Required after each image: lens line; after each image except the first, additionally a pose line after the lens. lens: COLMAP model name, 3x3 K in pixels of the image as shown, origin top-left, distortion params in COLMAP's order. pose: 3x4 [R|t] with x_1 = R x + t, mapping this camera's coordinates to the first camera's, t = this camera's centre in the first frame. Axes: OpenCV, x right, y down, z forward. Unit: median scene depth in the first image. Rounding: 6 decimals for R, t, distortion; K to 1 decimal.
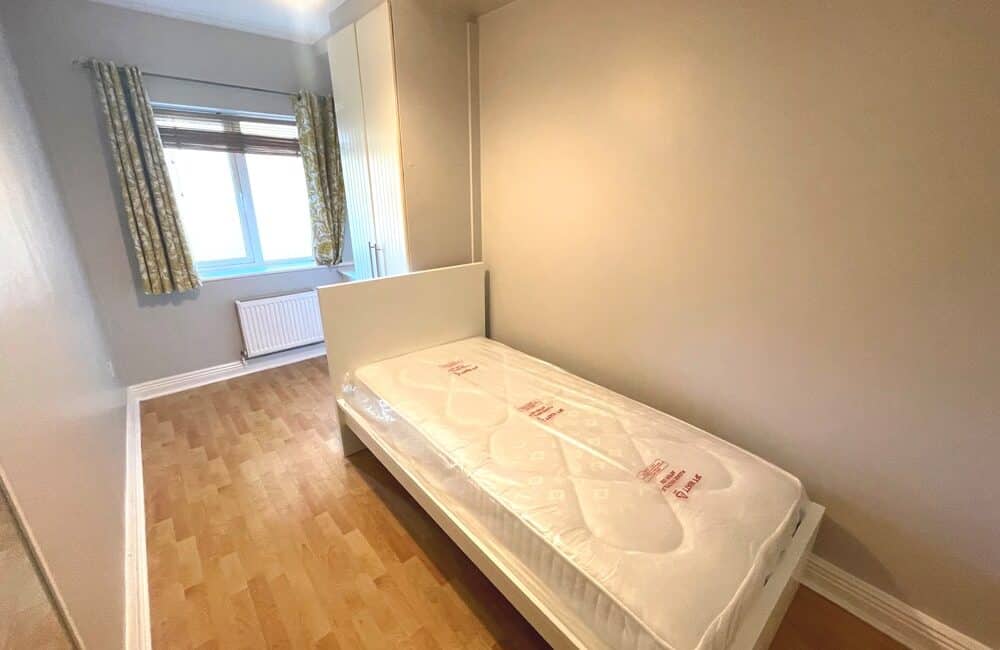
lens RADIAL K [[405.7, 0, 498.8], [0, 405.7, 324.5], [0, 0, 1]] dist [0.000847, 0.000109]
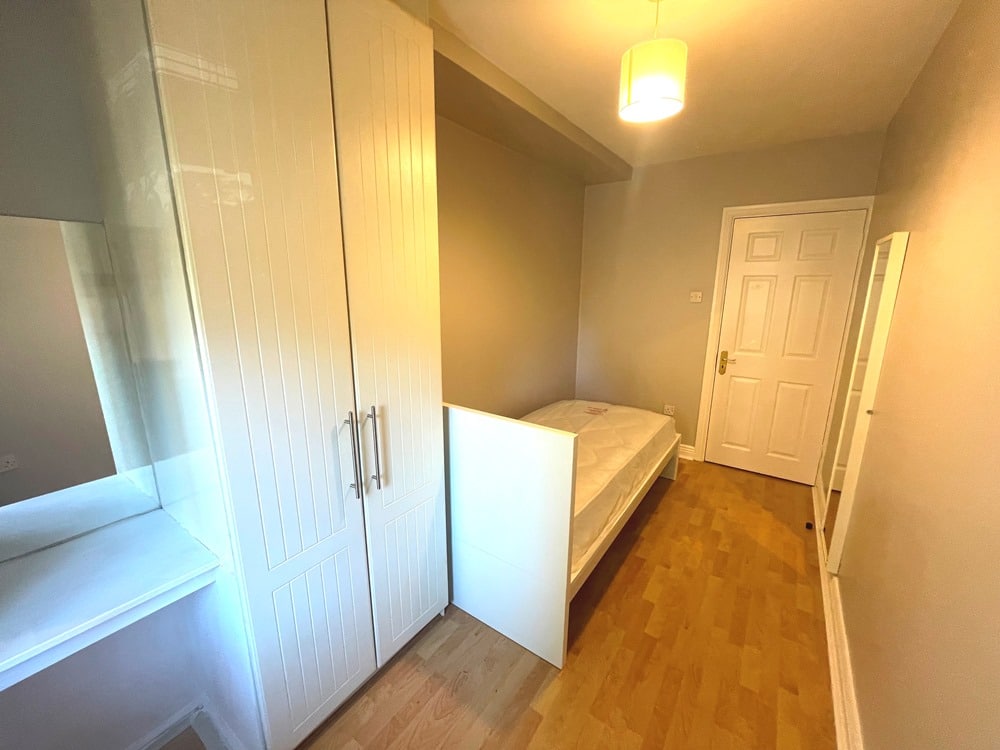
lens RADIAL K [[405.1, 0, 498.3], [0, 405.1, 372.9], [0, 0, 1]] dist [-0.000529, -0.000033]
pose [[-0.232771, -0.217488, 0.947901, -1.277709], [0.316055, 0.904852, 0.285223, -0.522739], [-0.919743, 0.365981, -0.141885, 1.425181]]
